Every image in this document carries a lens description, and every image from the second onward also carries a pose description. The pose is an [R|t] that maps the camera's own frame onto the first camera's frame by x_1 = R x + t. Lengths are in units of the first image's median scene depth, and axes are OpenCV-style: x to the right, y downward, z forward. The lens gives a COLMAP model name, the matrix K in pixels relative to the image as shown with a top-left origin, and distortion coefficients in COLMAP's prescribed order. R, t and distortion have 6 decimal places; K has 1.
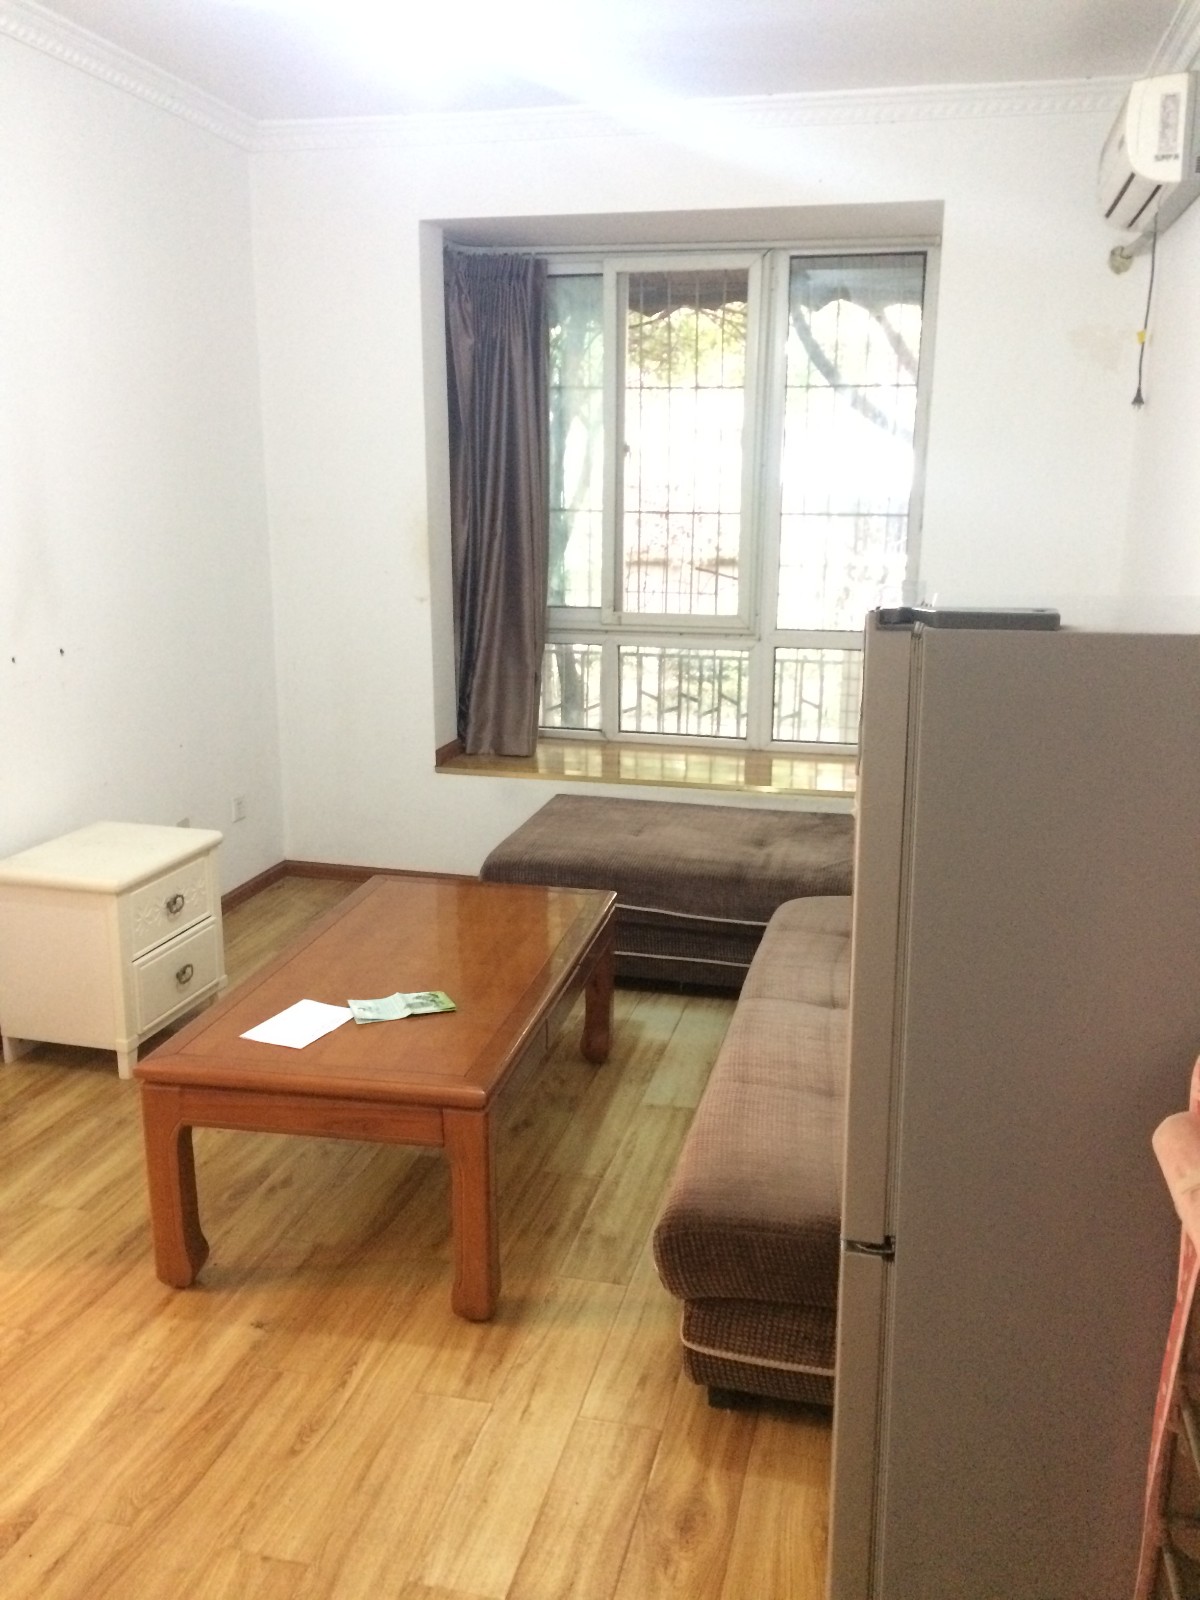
lens RADIAL K [[1395.6, 0, 600.0], [0, 1395.6, 800.0], [0, 0, 1]] dist [0.062134, 0.000138]
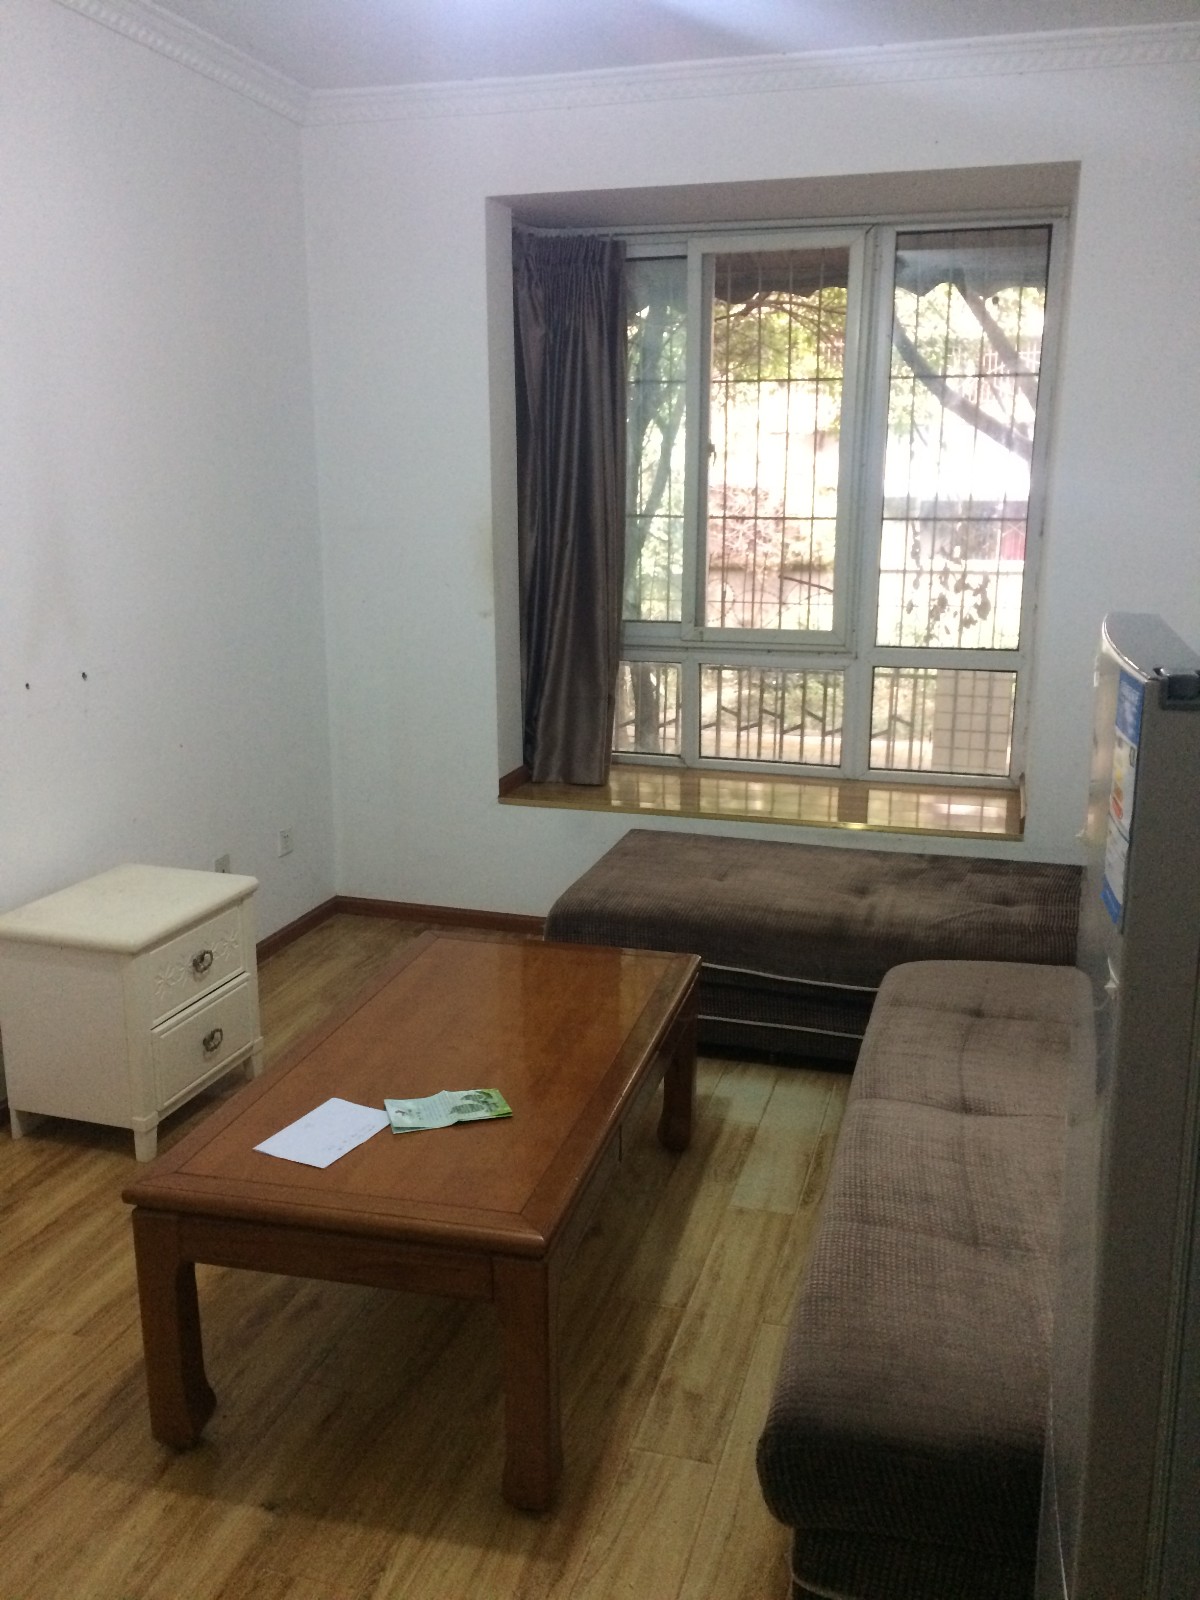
lens RADIAL K [[1371.8, 0, 600.0], [0, 1371.8, 800.0], [0, 0, 1]] dist [0.048531, -0.008342]
pose [[0.998676, 0.007772, -0.050860, -0.007534], [-0.007766, 0.999970, 0.000328, -0.028688], [0.050861, 0.000068, 0.998706, 0.135049]]
